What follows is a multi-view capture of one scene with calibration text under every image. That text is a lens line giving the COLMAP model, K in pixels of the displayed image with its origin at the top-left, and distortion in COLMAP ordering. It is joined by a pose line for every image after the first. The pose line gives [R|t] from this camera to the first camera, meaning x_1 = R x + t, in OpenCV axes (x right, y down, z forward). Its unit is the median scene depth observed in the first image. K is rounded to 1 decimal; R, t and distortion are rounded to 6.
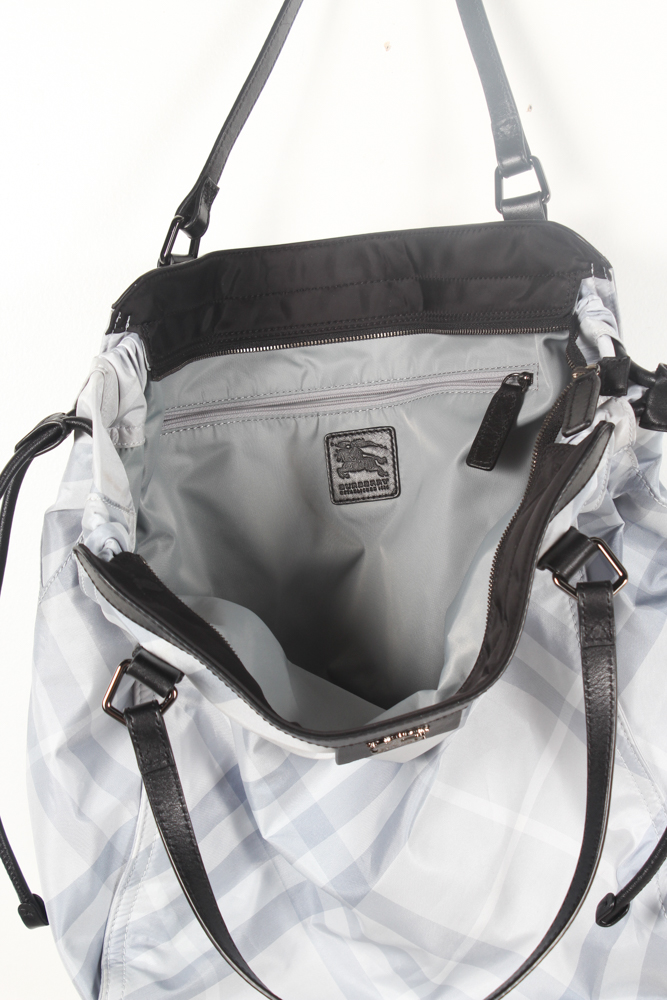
lens RADIAL K [[1274.5, 0, 335.7], [0, 1274.5, 503.0], [0, 0, 1]] dist [-0.007547, 0.000000]
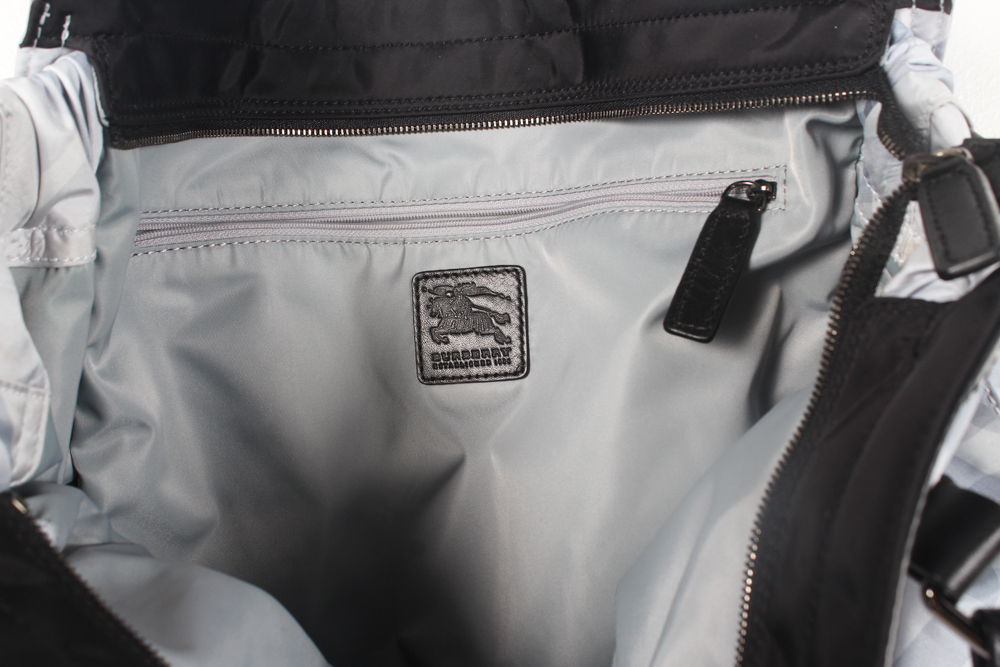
lens RADIAL K [[1270.5, 0, 501.2], [0, 1270.5, 325.3], [0, 0, 1]] dist [-0.151545, 0.000000]
pose [[0.995907, 0.051725, 0.074114, -0.011477], [-0.048922, 0.998035, -0.039156, -0.005754], [-0.075994, 0.035370, 0.996481, 0.398618]]
